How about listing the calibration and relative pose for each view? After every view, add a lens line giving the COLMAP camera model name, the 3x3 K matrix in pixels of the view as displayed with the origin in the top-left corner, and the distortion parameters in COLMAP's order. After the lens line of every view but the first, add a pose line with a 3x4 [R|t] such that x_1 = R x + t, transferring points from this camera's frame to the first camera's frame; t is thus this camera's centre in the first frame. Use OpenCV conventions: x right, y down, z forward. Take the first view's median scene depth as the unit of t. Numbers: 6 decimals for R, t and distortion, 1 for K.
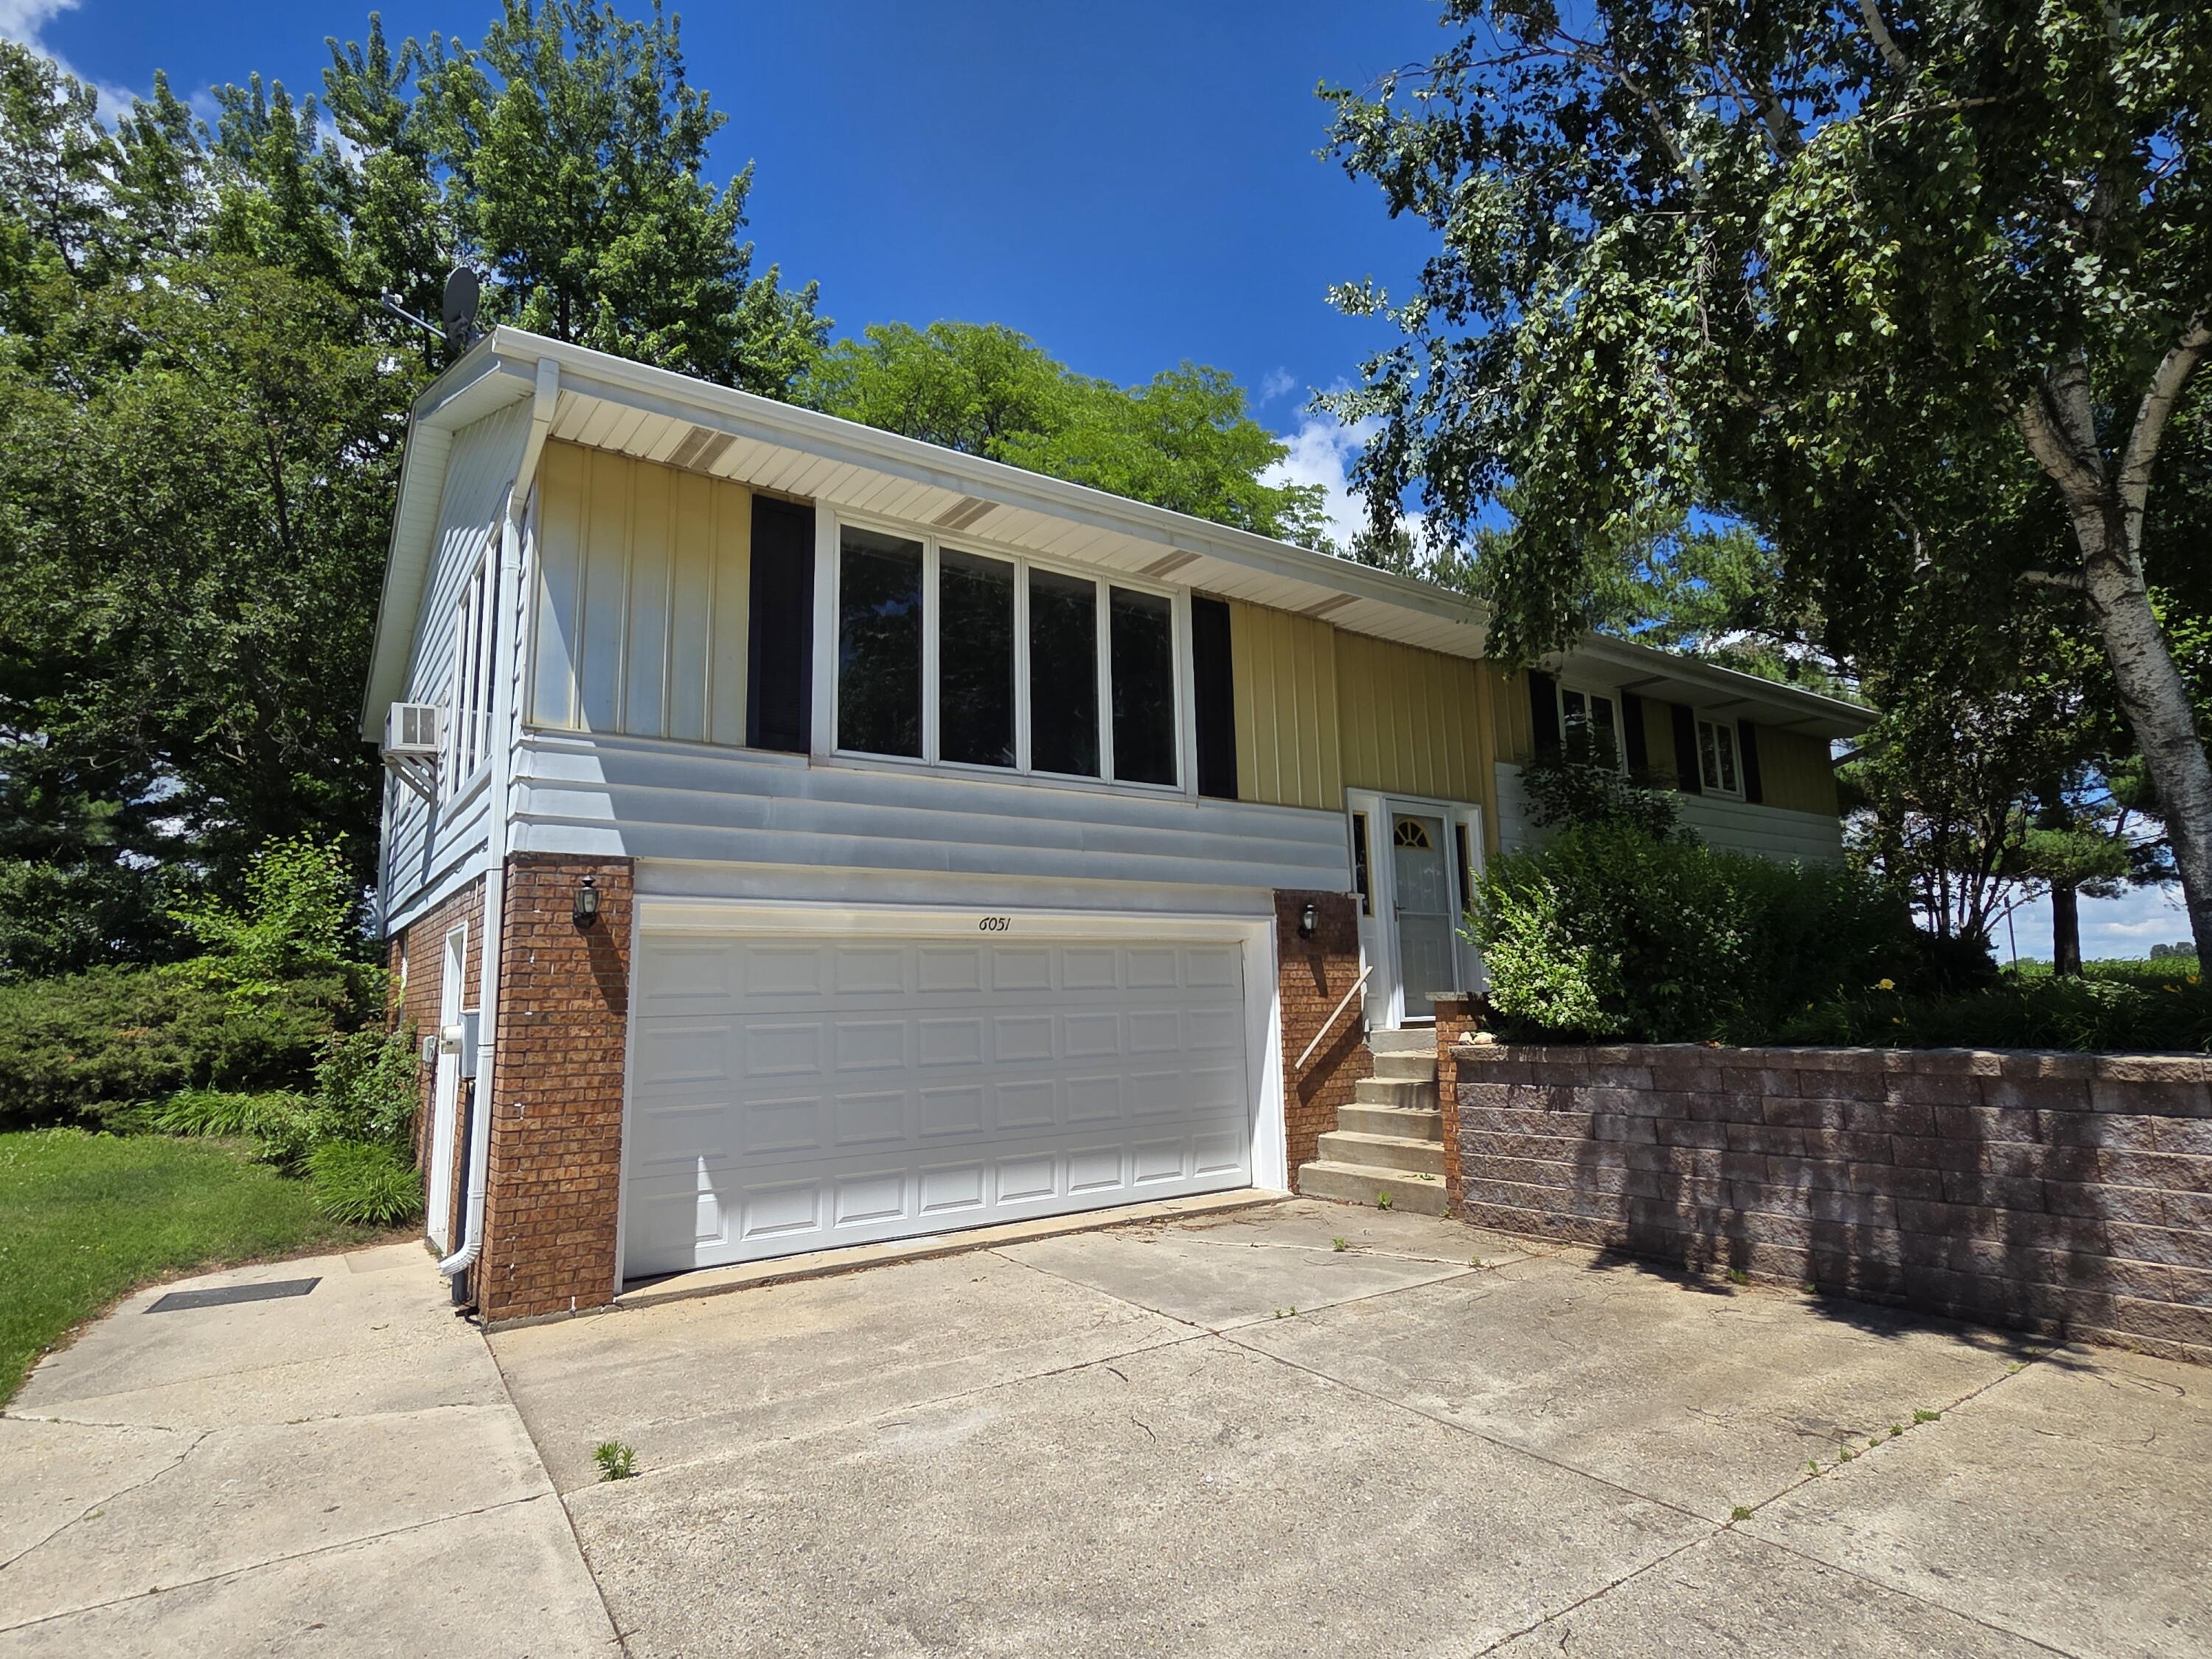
lens RADIAL K [[1178.6, 0, 1101.0], [0, 1178.6, 824.7], [0, 0, 1]] dist [0.001953, -0.000220]
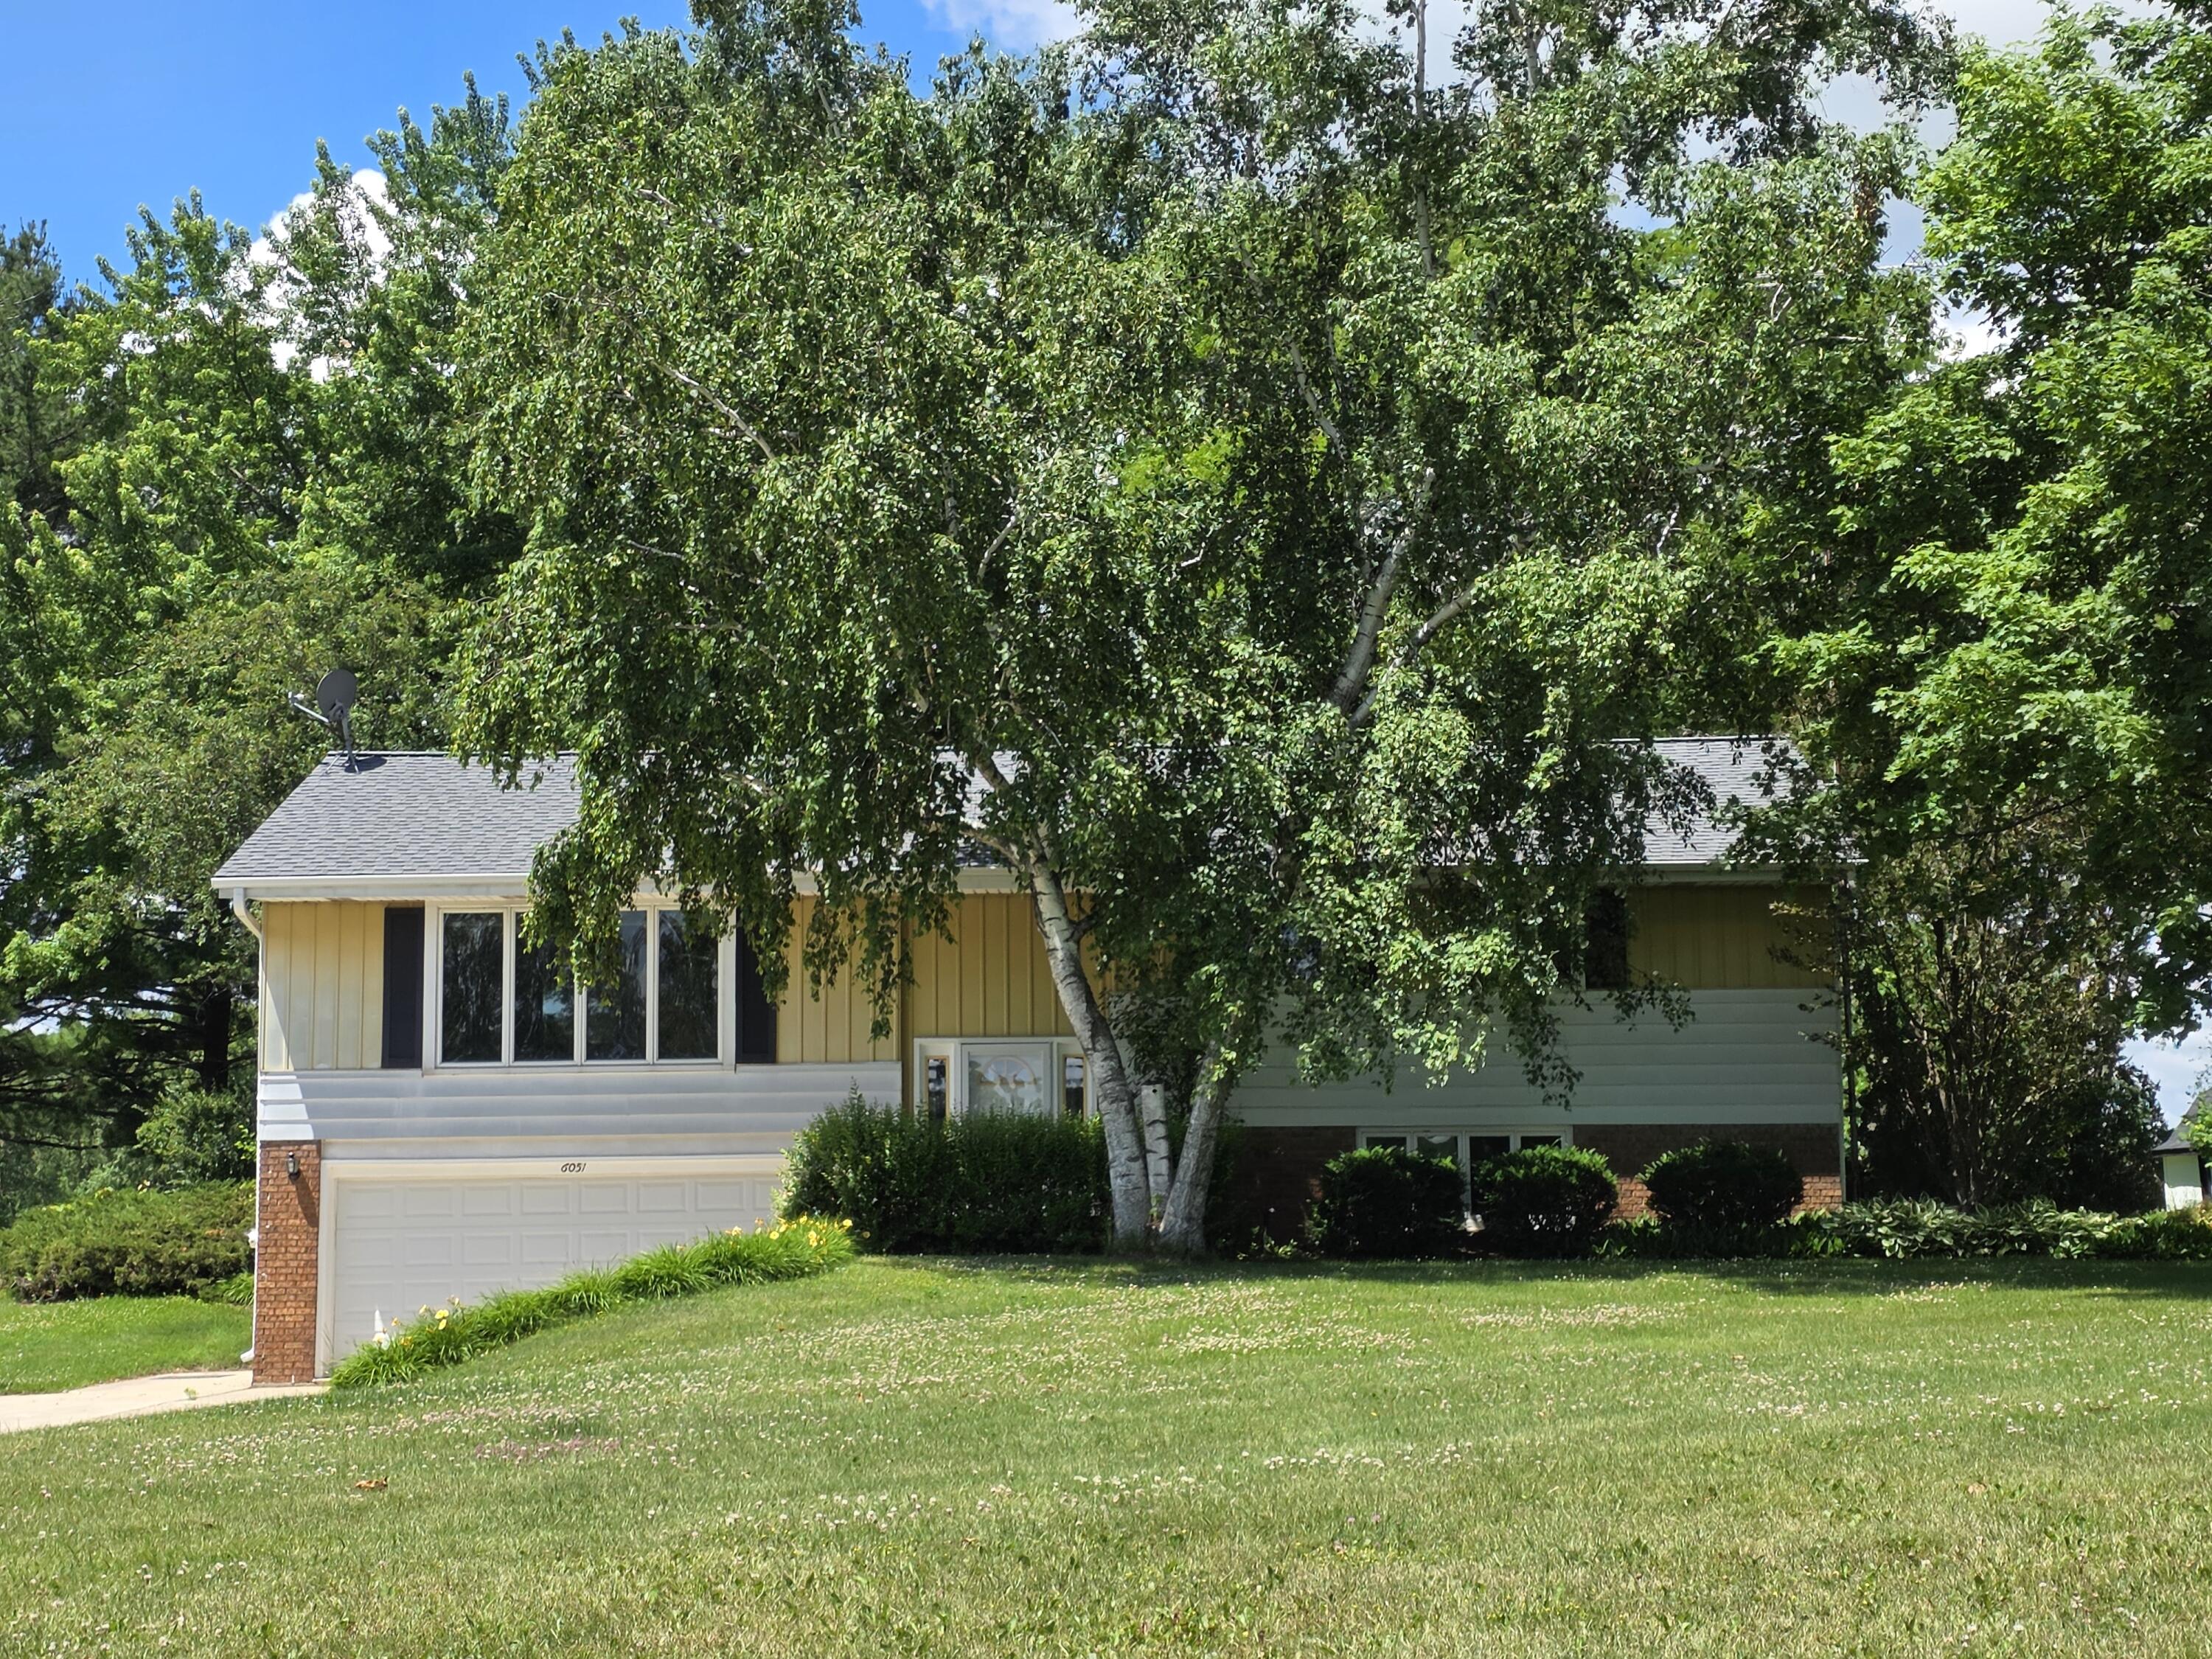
lens RADIAL K [[3670.5, 0, 1108.8], [0, 3670.5, 819.7], [0, 0, 1]] dist [0.136663, 0.000000]
pose [[0.804004, -0.045320, -0.592895, 3.394513], [0.080555, 0.996201, 0.033090, -0.472847], [0.589143, -0.074365, 0.804600, -2.396829]]
